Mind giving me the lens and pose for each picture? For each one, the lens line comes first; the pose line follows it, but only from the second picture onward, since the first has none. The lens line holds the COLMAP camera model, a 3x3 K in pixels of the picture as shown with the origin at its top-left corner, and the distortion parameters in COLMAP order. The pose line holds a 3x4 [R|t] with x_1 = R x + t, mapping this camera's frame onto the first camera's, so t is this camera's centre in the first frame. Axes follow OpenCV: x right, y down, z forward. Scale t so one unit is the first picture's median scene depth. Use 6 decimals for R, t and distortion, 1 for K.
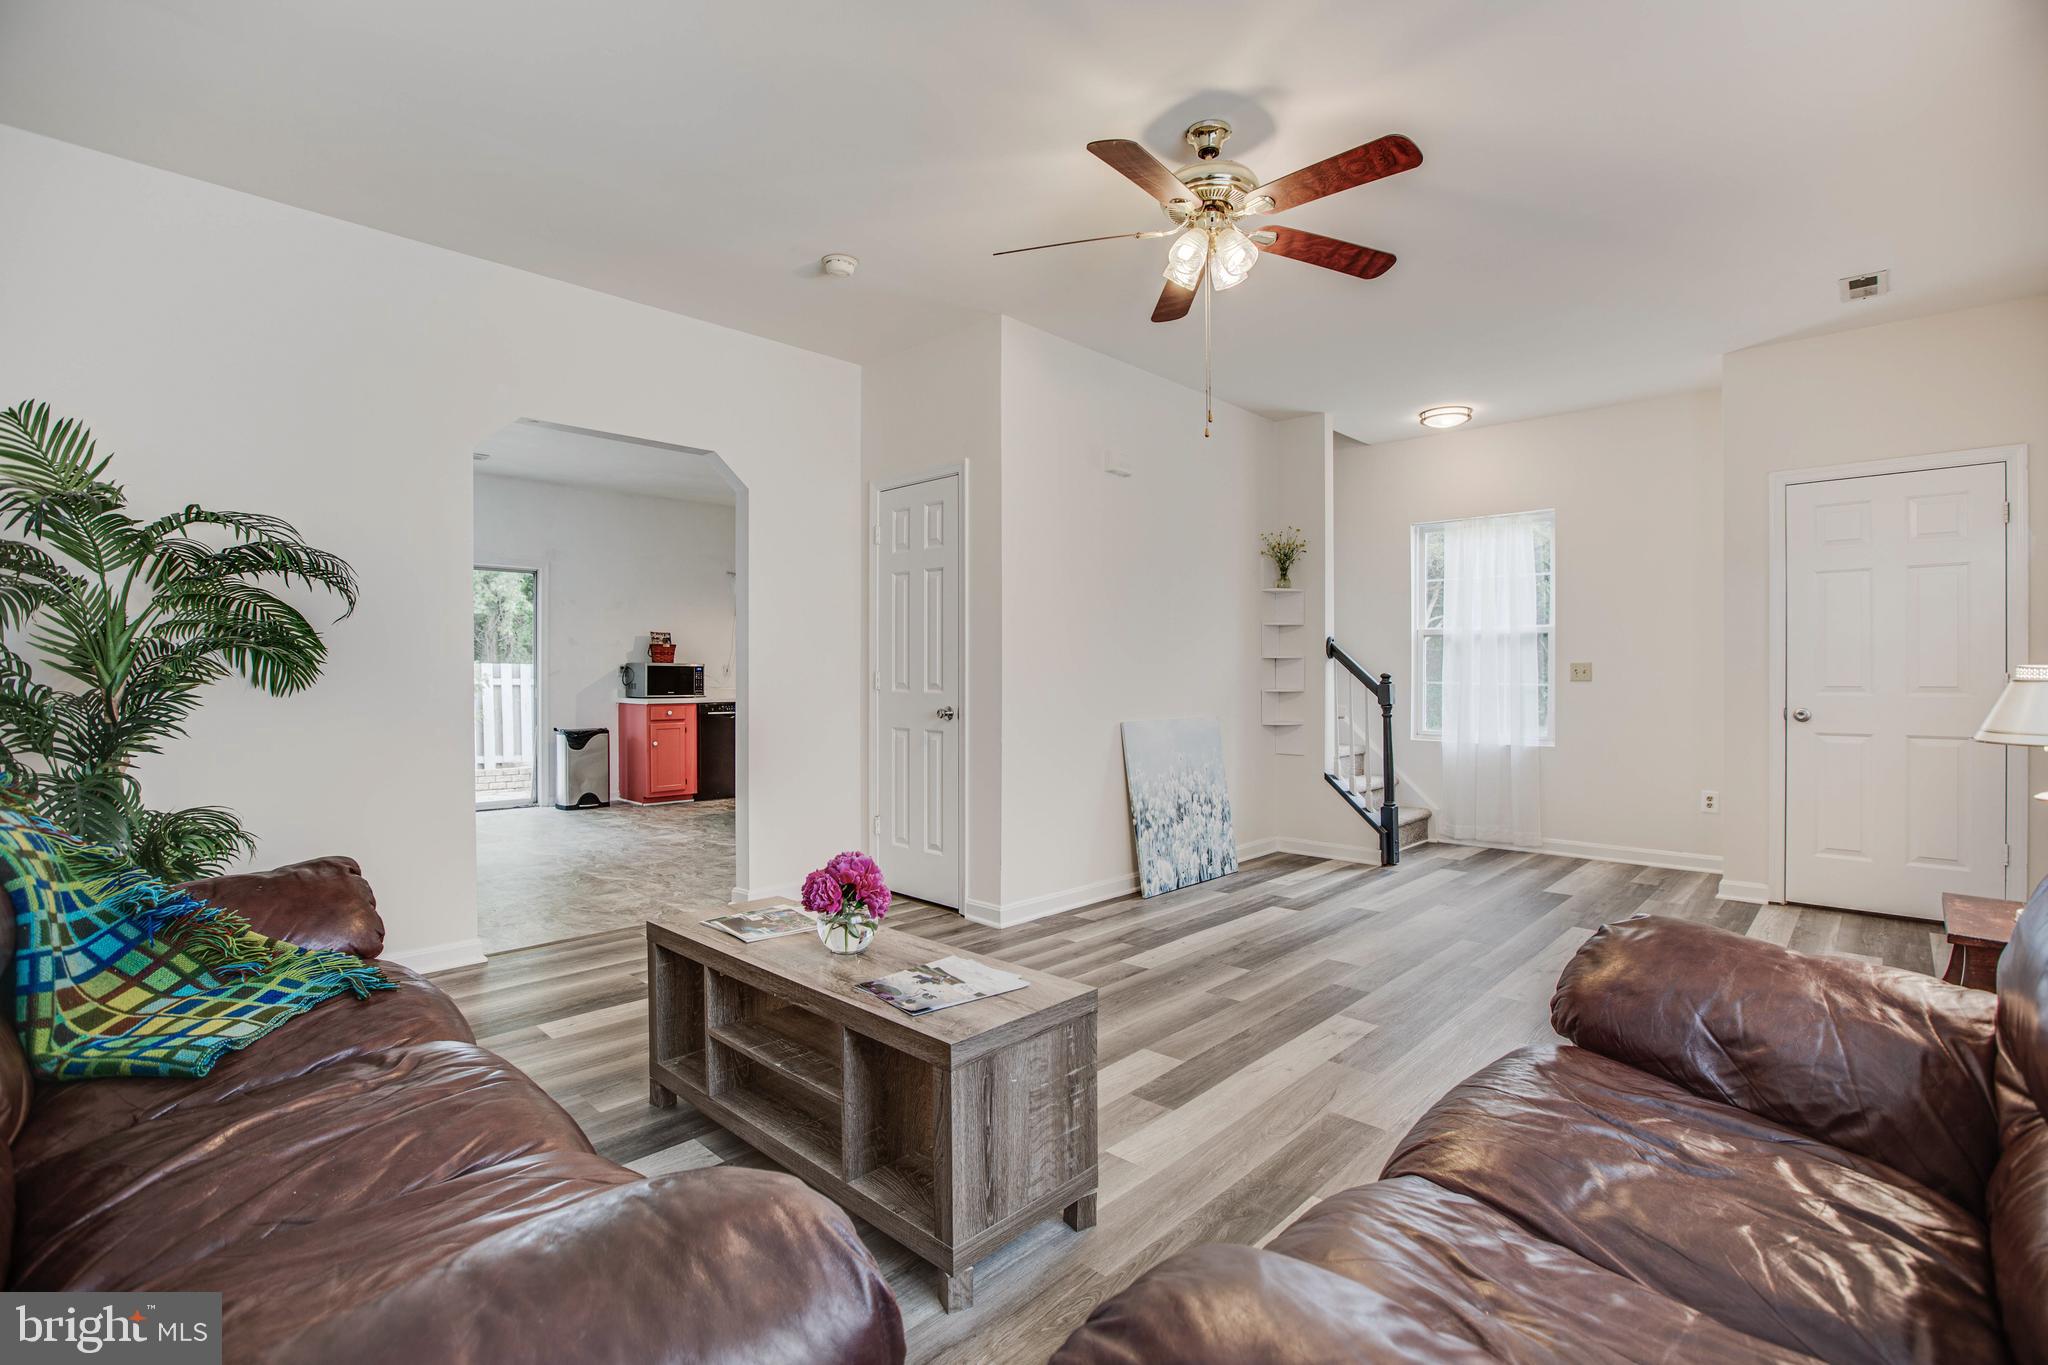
lens RADIAL K [[934.5, 0, 1015.6], [0, 934.5, 701.0], [0, 0, 1]] dist [-0.020421, 0.001844]
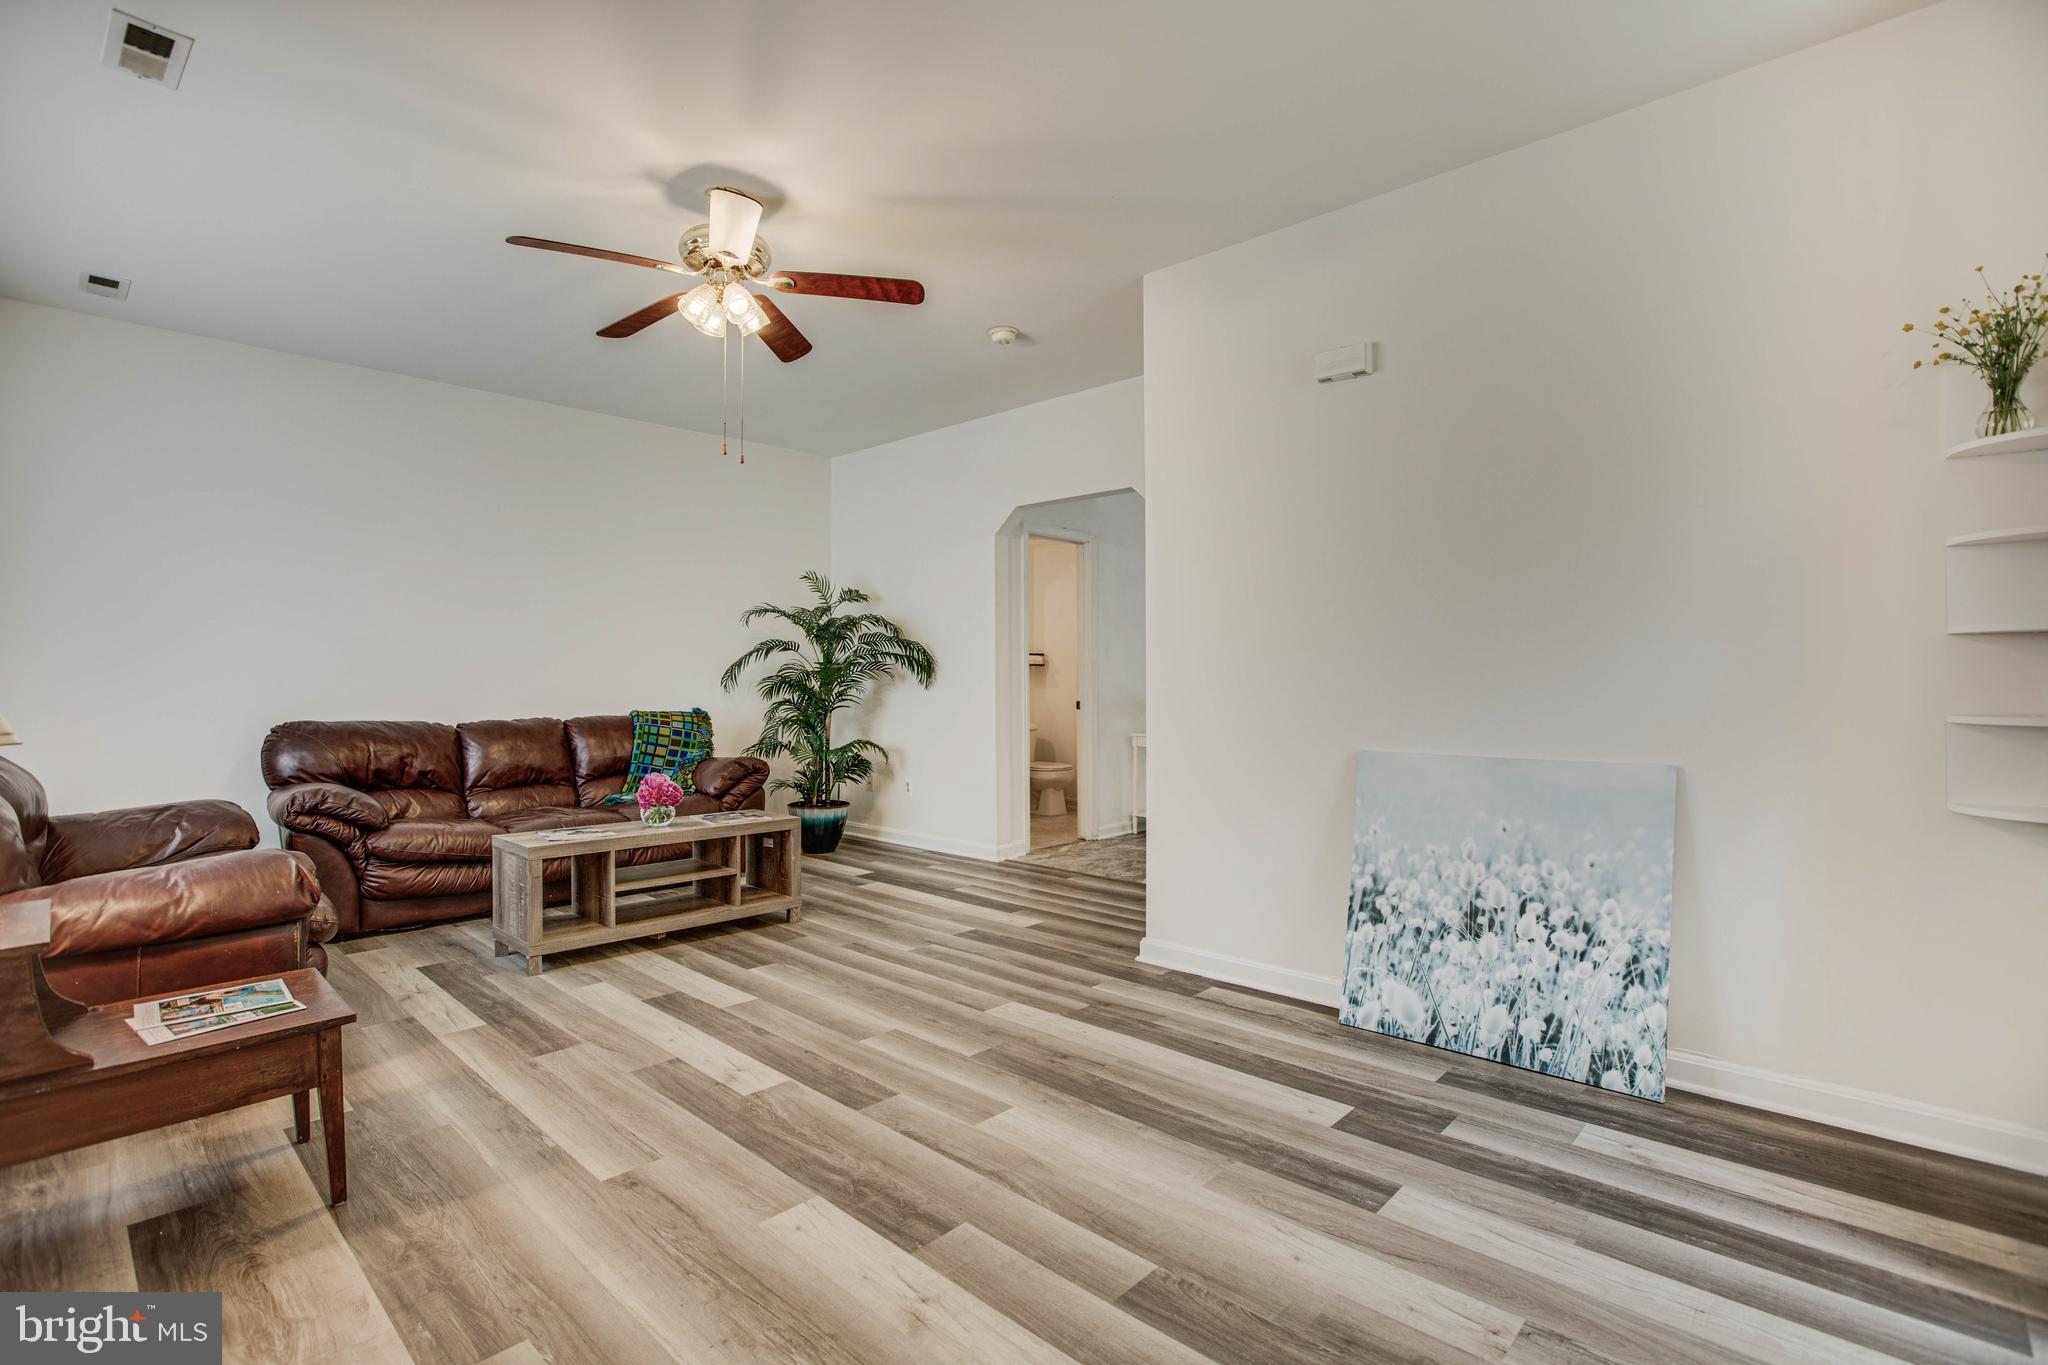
lens RADIAL K [[934.5, 0, 1043.9], [0, 934.5, 668.8], [0, 0, 1]] dist [-0.020421, 0.001844]
pose [[0.033324, -0.003585, -0.999438, 0.739160], [-0.016503, 0.999855, -0.004137, -0.027649], [0.999308, 0.016631, 0.033260, 0.726798]]
